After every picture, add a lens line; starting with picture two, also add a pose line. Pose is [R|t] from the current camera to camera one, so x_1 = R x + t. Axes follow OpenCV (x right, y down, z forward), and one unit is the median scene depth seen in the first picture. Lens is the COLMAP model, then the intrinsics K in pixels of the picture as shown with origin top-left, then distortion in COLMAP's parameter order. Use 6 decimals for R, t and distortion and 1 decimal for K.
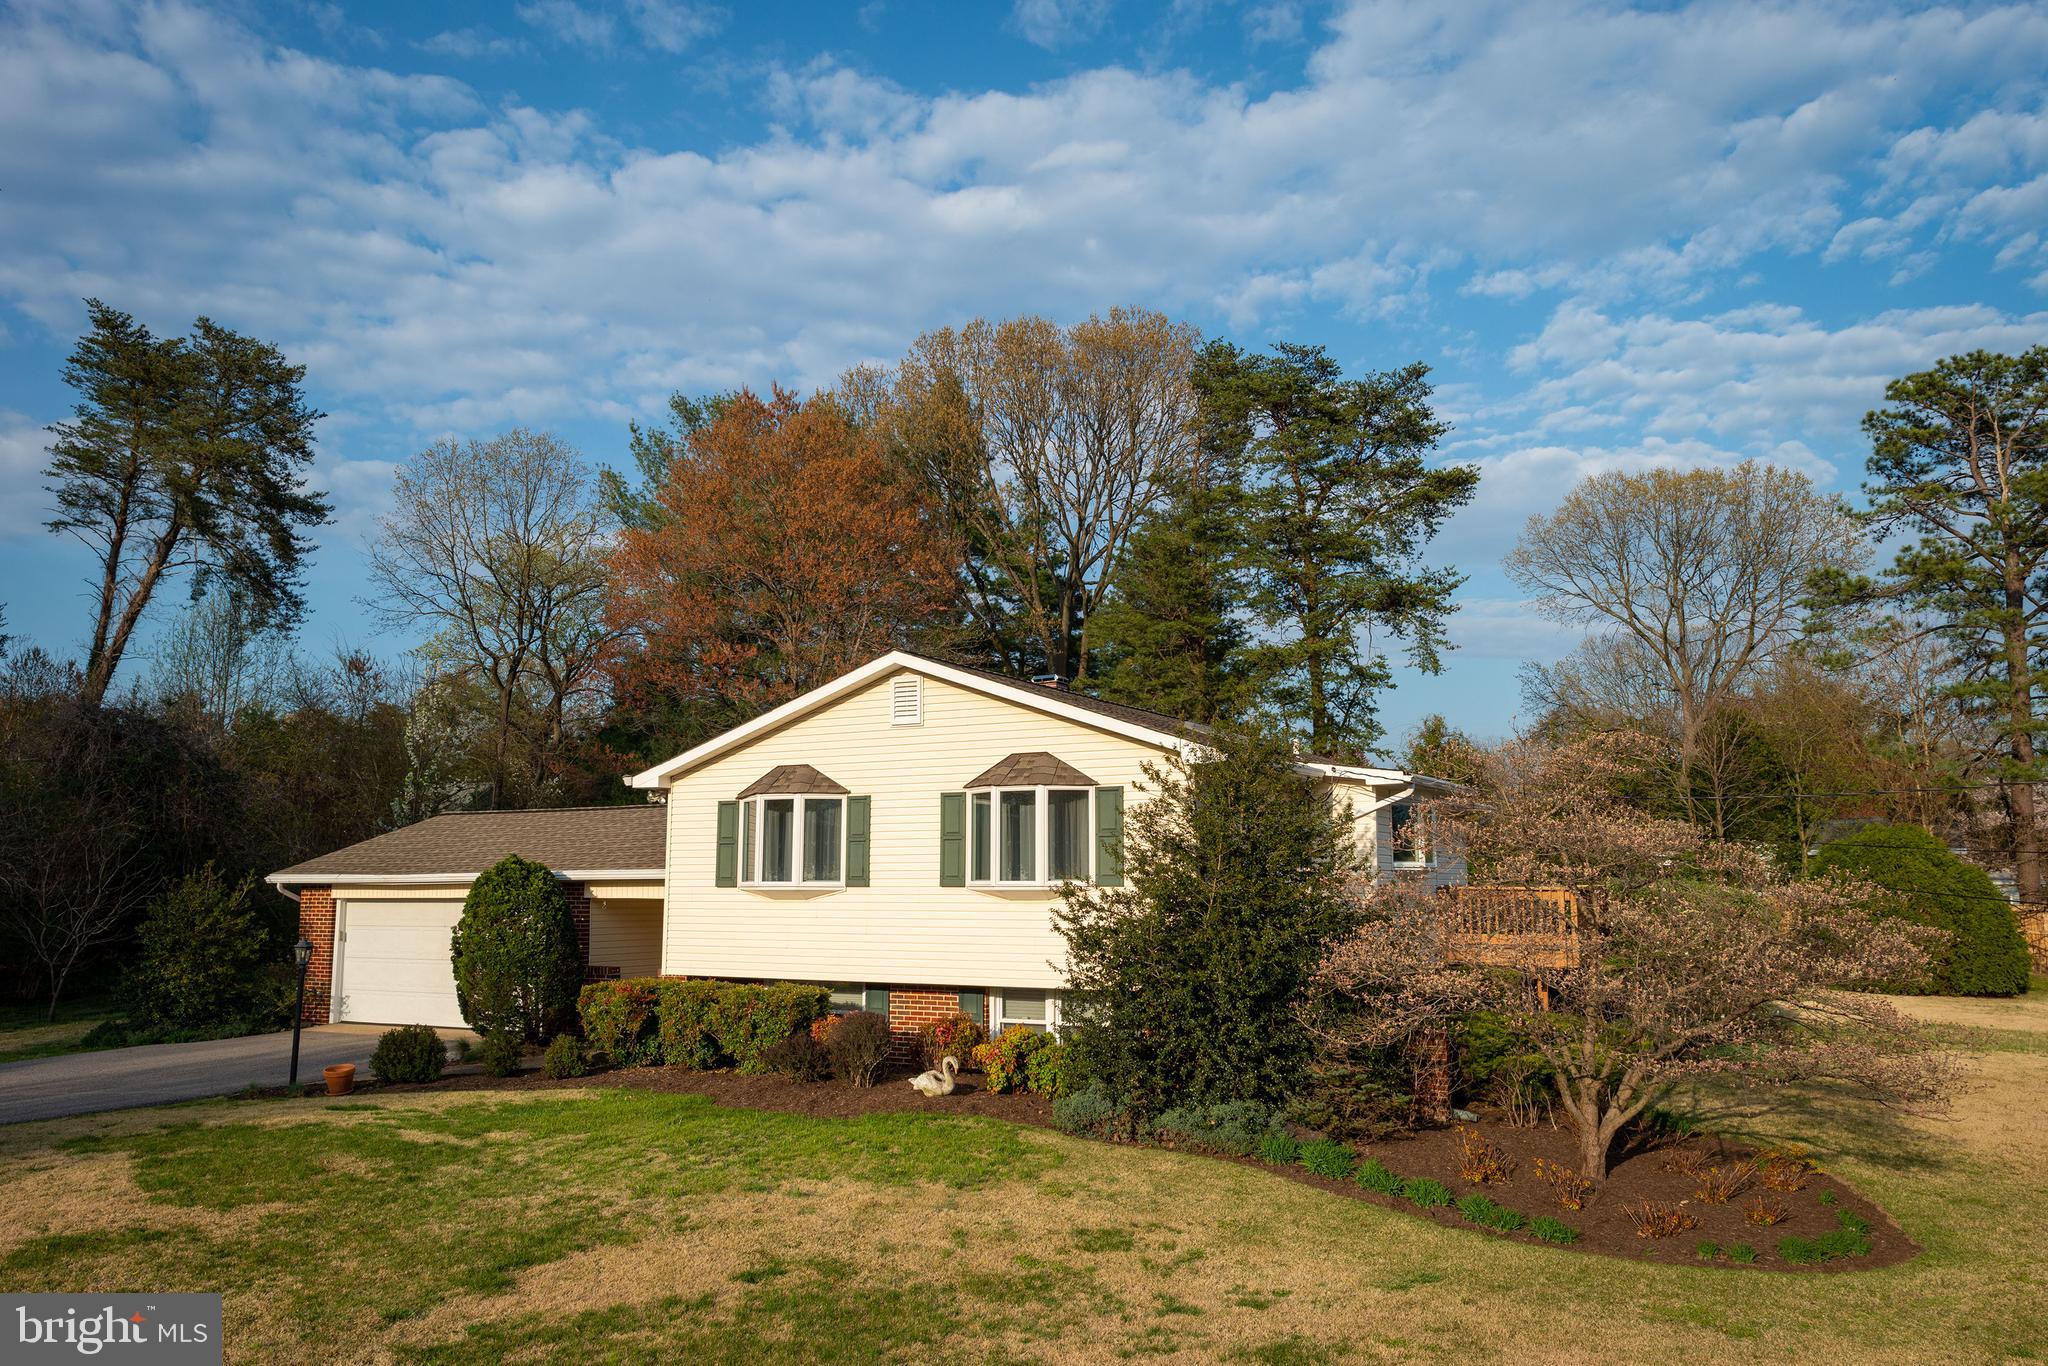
lens RADIAL K [[1602.4, 0, 1024.0], [0, 1602.4, 683.0], [0, 0, 1]] dist [-0.033684, 0.006389]
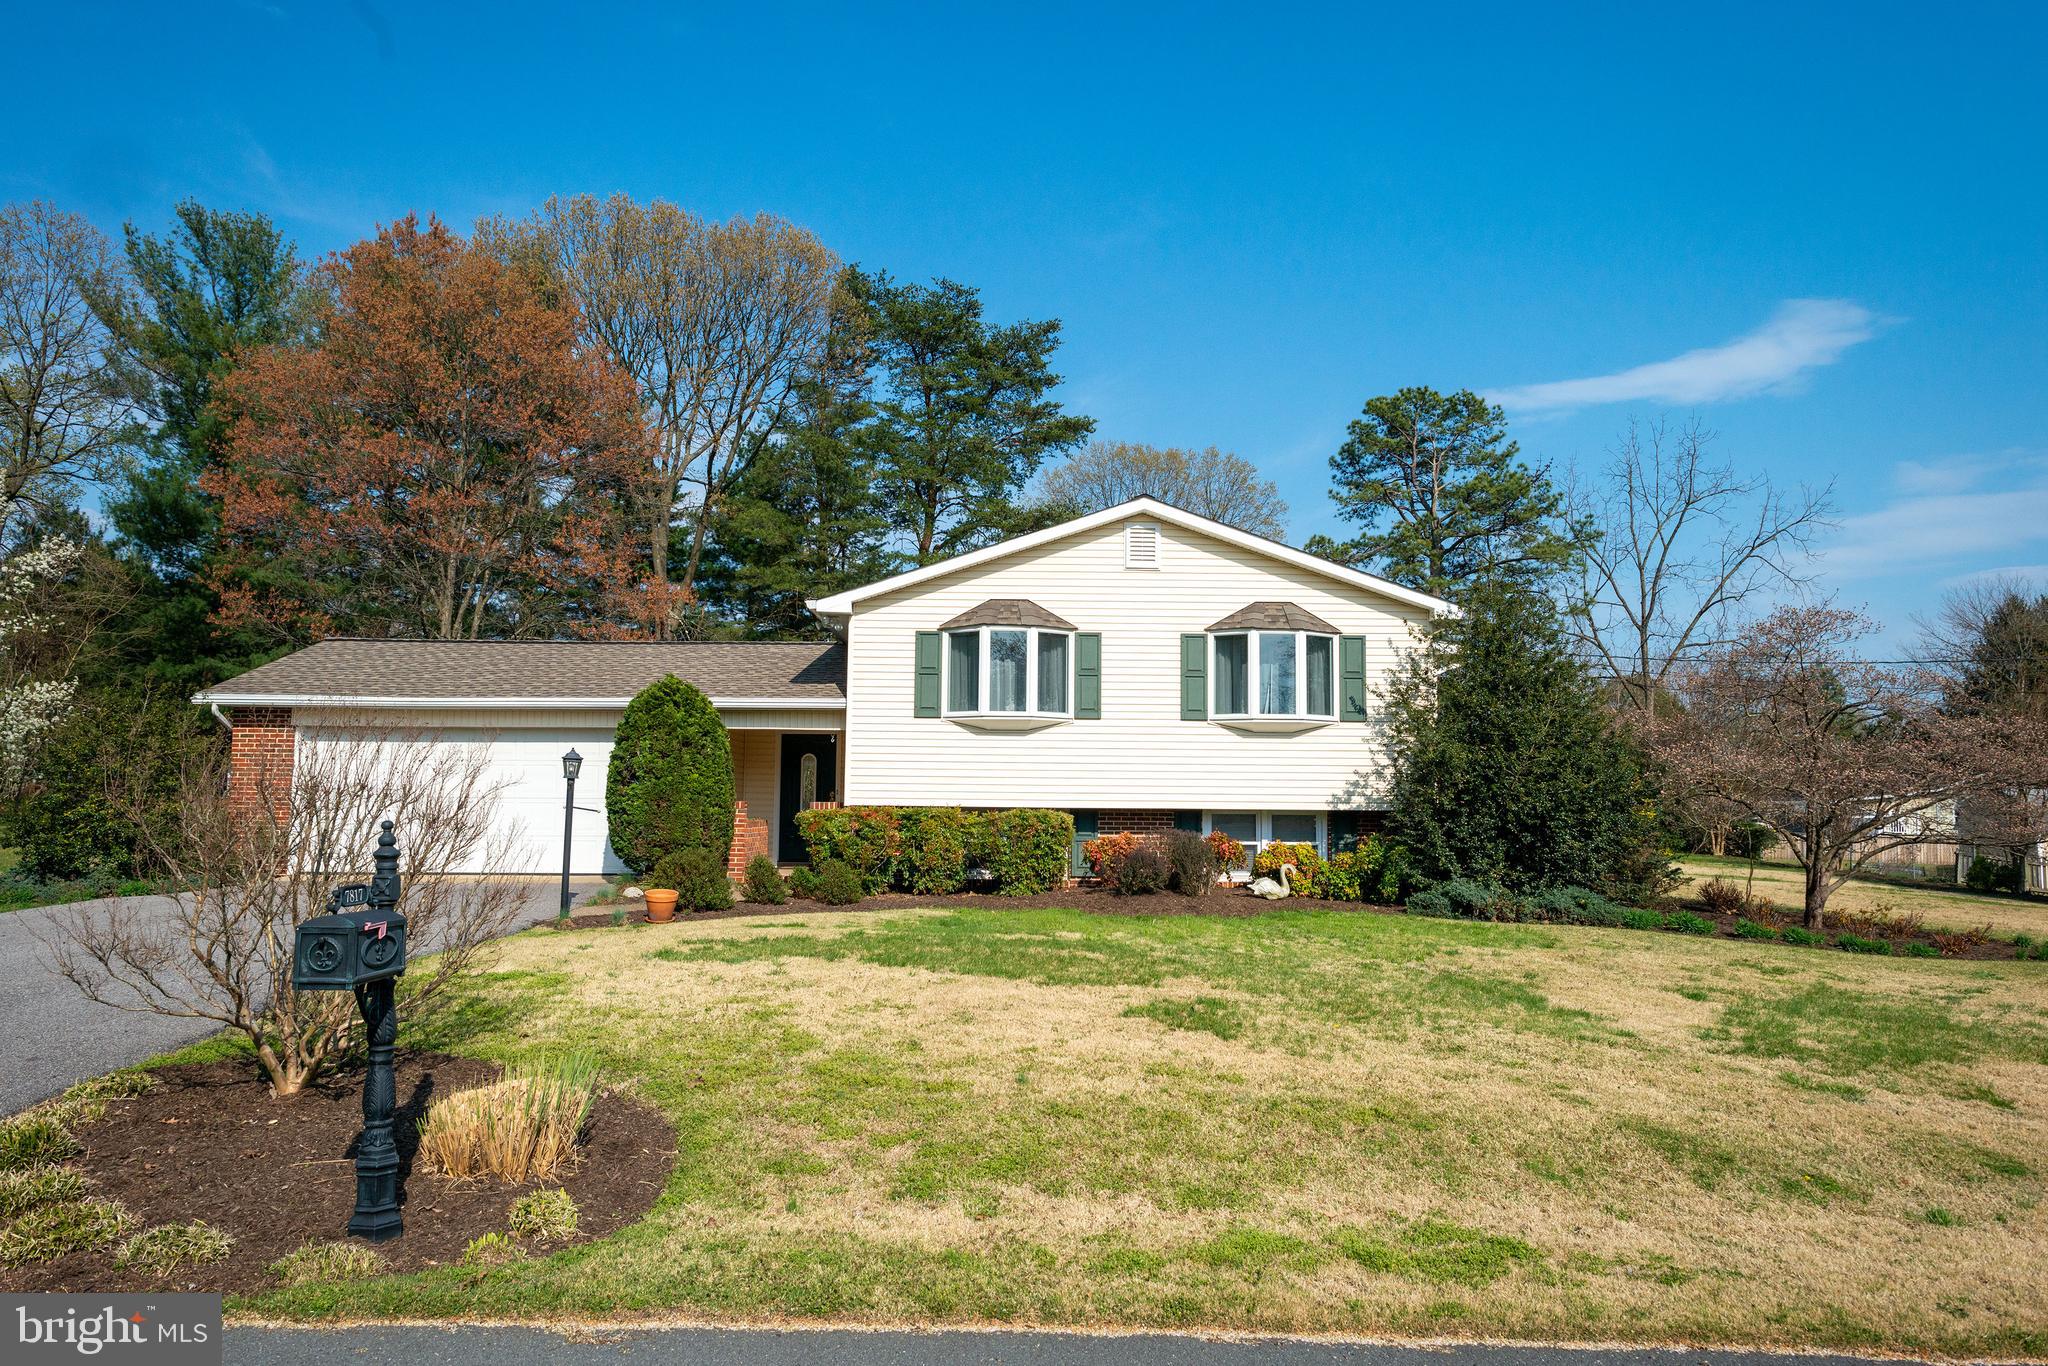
lens RADIAL K [[1461.3, 0, 1024.0], [0, 1461.3, 683.0], [0, 0, 1]] dist [0.003252, 0.003091]
pose [[0.852082, 0.054946, 0.520516, -0.606154], [-0.075103, 0.997019, 0.017697, 0.085547], [-0.517992, -0.054172, 0.853668, 0.193910]]
